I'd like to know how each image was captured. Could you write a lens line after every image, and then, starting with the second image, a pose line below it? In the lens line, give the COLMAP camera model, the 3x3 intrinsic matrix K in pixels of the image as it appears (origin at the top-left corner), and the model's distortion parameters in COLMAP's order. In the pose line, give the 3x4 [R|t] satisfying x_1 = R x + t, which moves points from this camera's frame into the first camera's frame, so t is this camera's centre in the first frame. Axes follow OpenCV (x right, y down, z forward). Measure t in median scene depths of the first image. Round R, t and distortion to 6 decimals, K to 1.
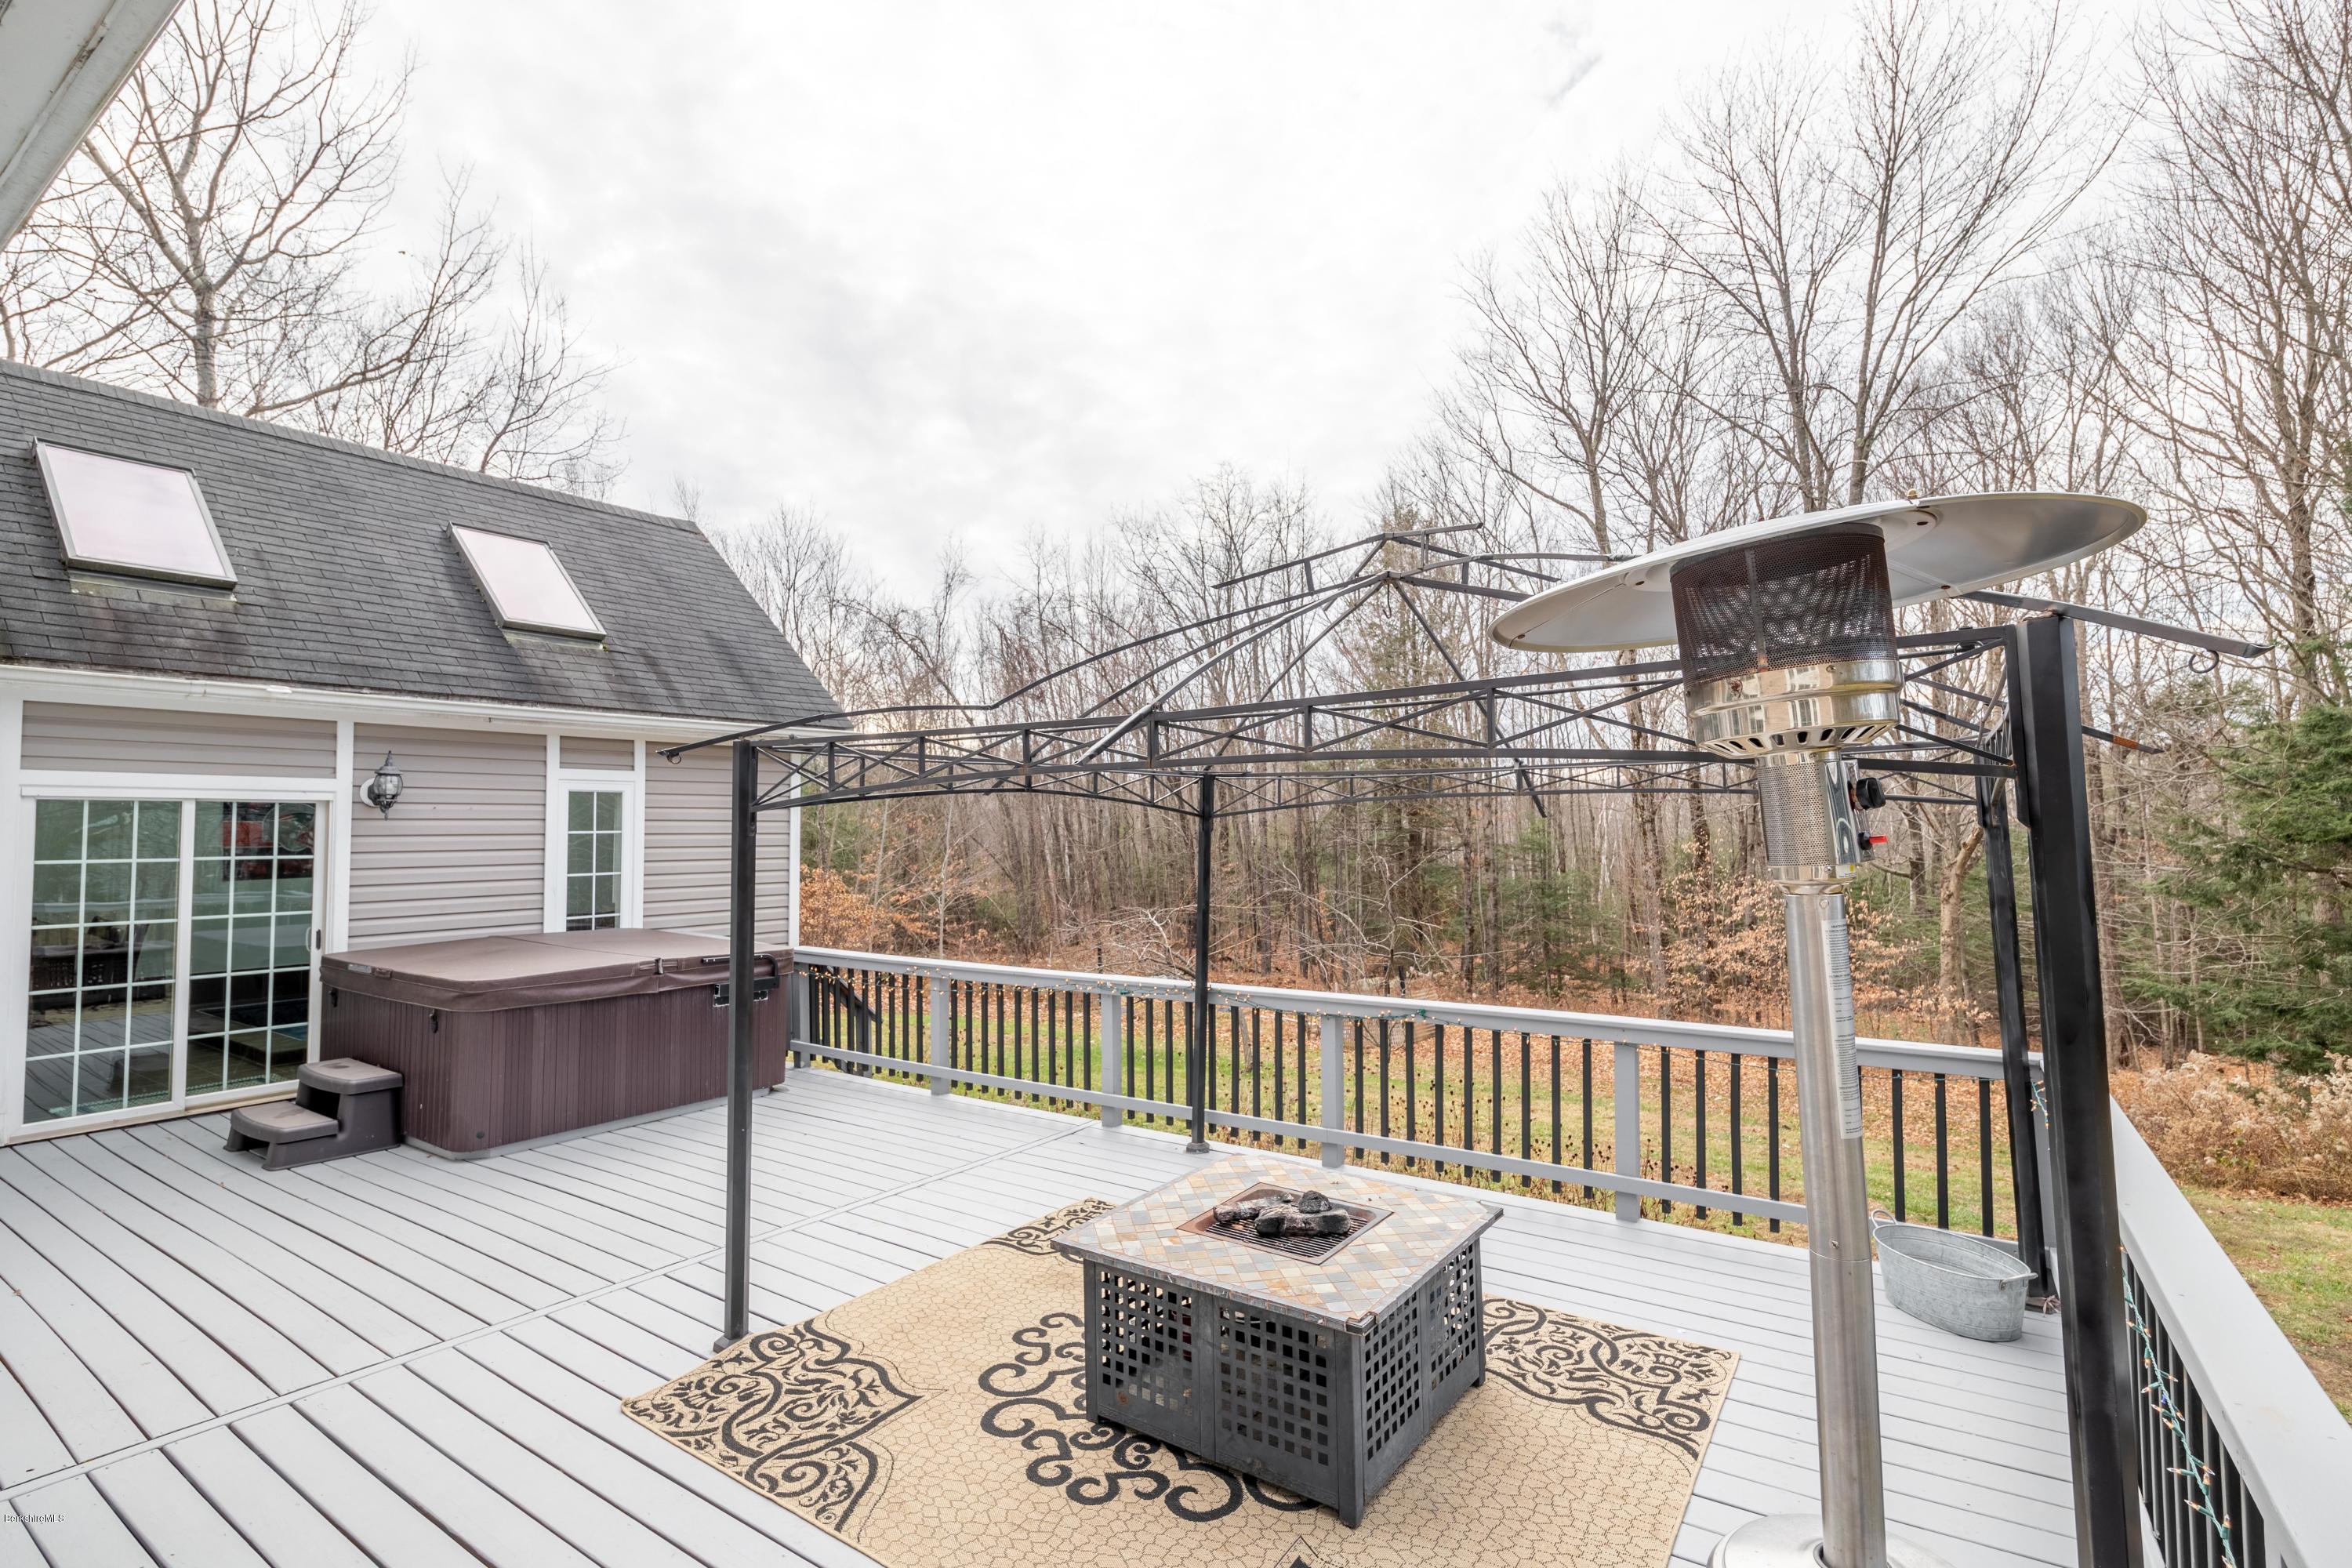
lens RADIAL K [[1080.3, 0, 1178.7], [0, 1080.3, 782.5], [0, 0, 1]] dist [0.003754, -0.001863]
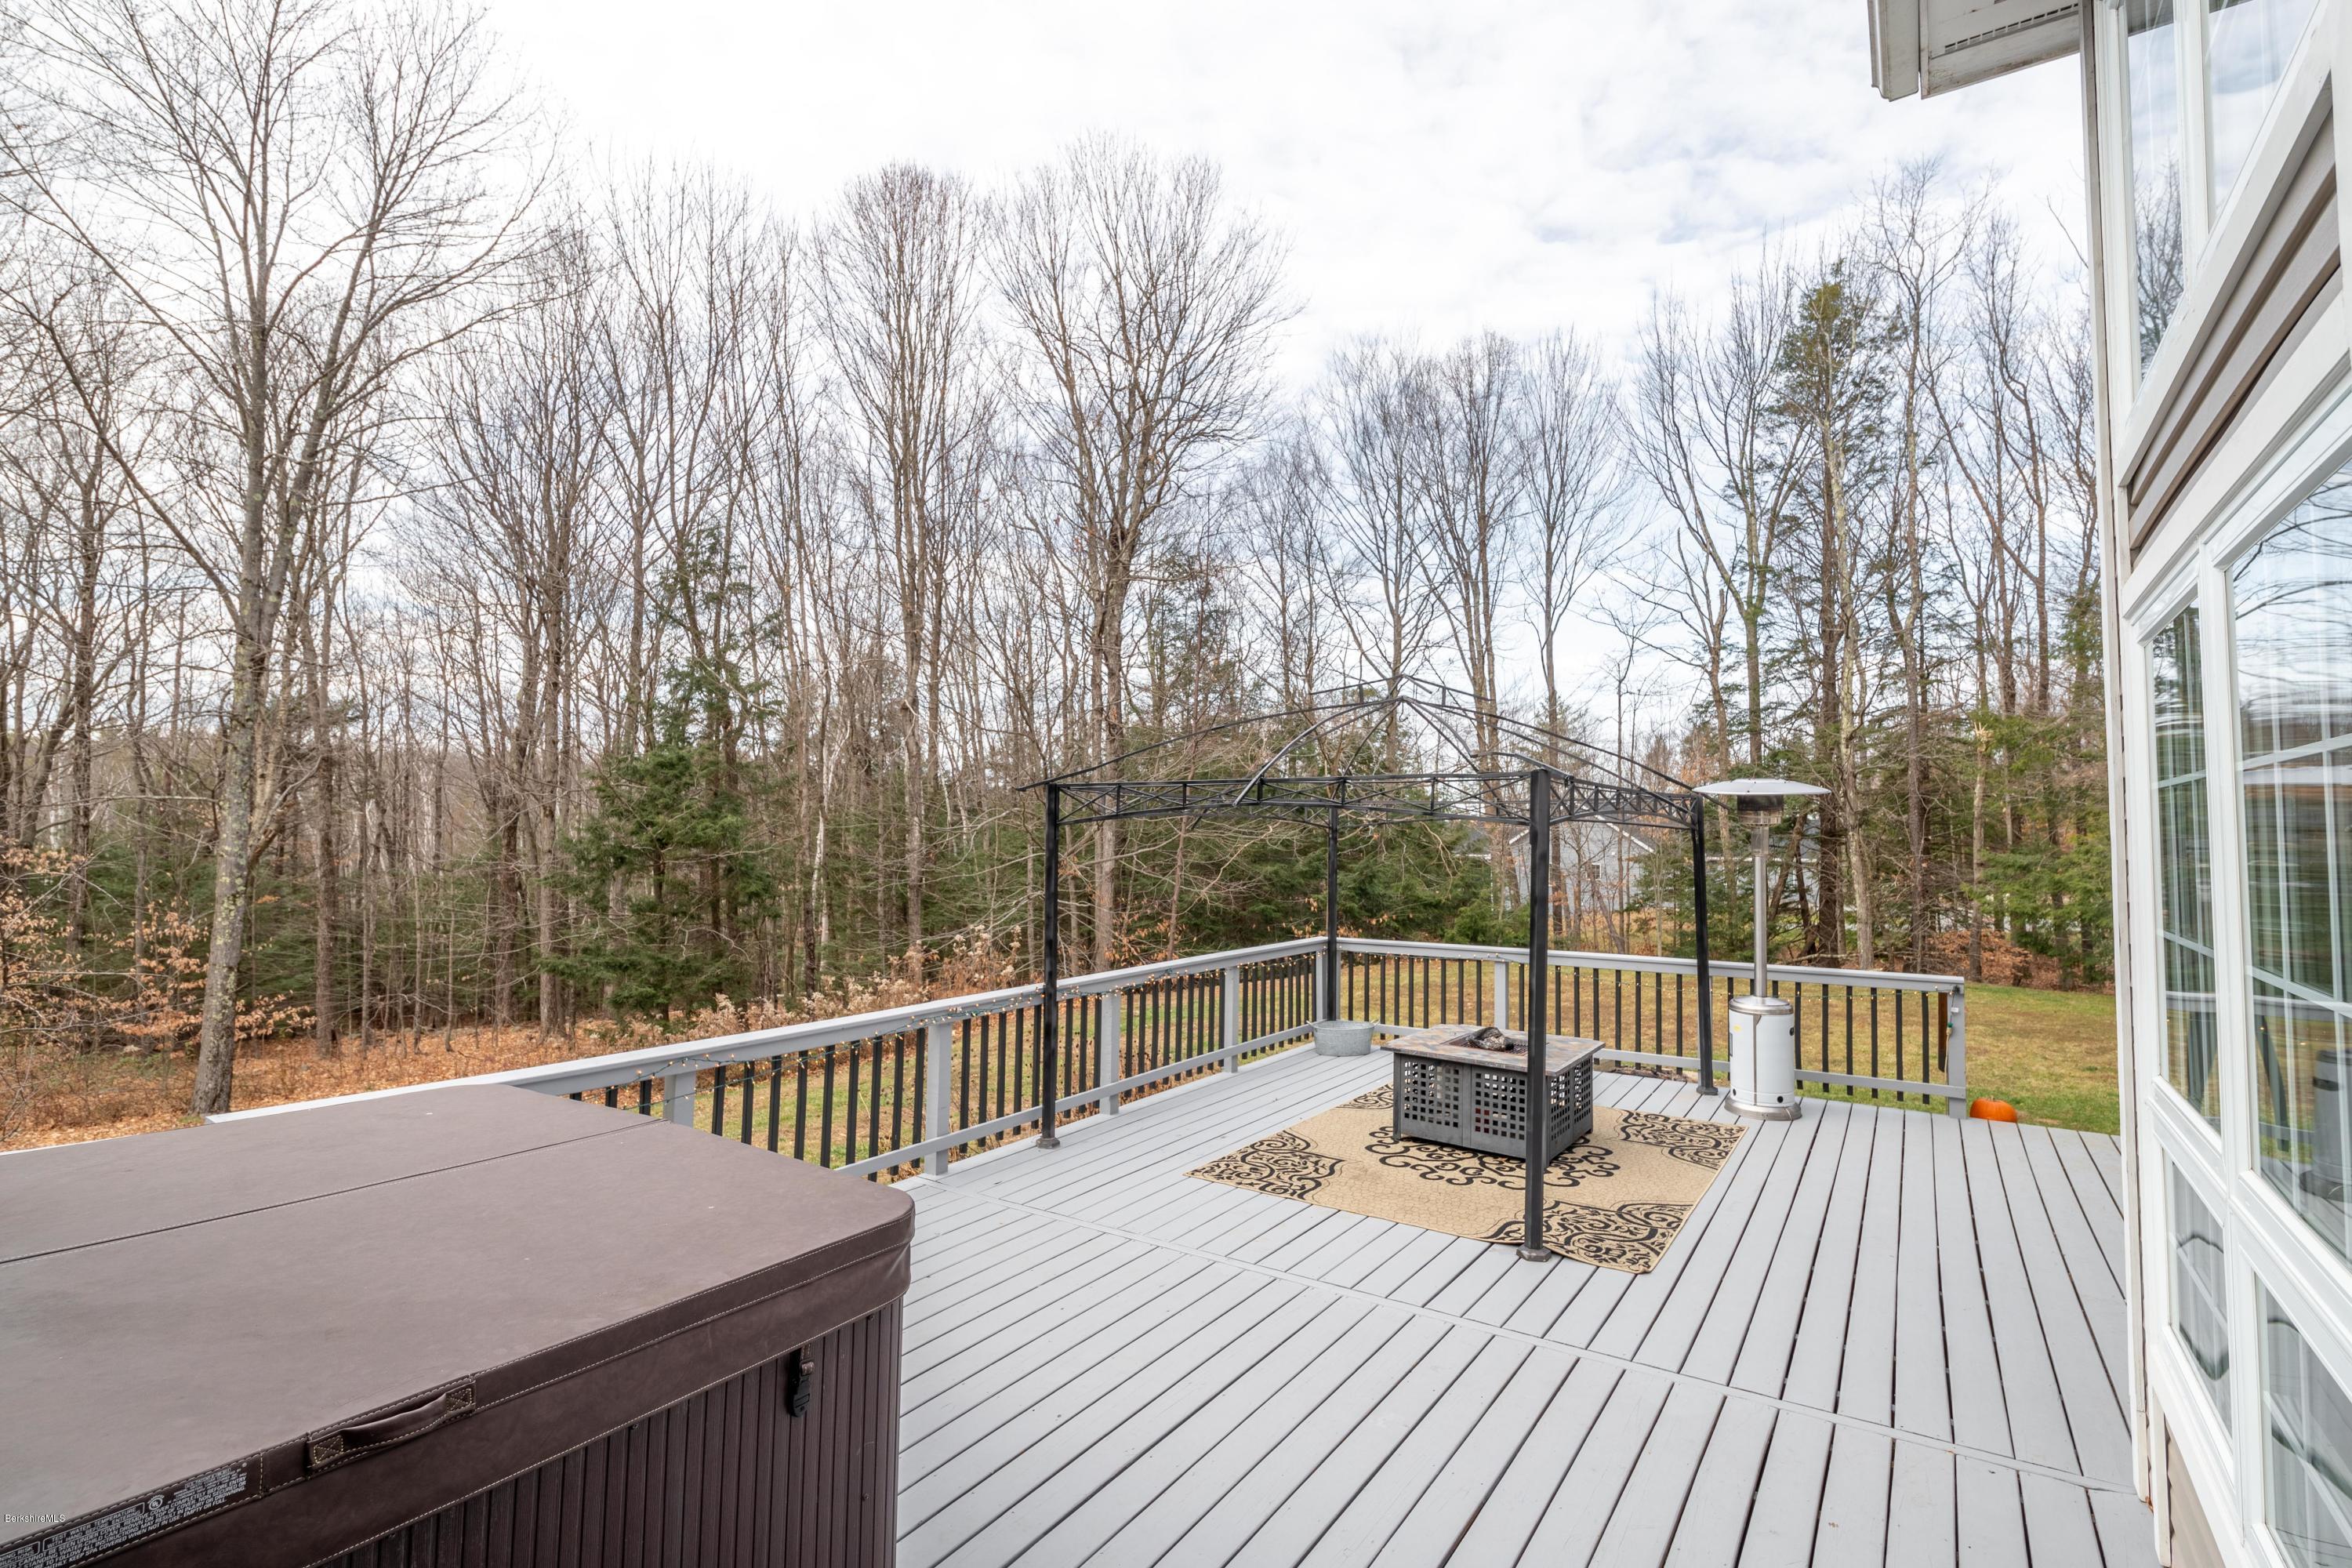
lens RADIAL K [[1080.3, 0, 1180.4], [0, 1080.3, 773.9], [0, 0, 1]] dist [0.003754, -0.001863]
pose [[-0.002987, 0.061394, 0.998109, -1.852316], [-0.059229, 0.996350, -0.061463, 0.069777], [-0.998240, -0.059301, 0.000661, 1.574098]]
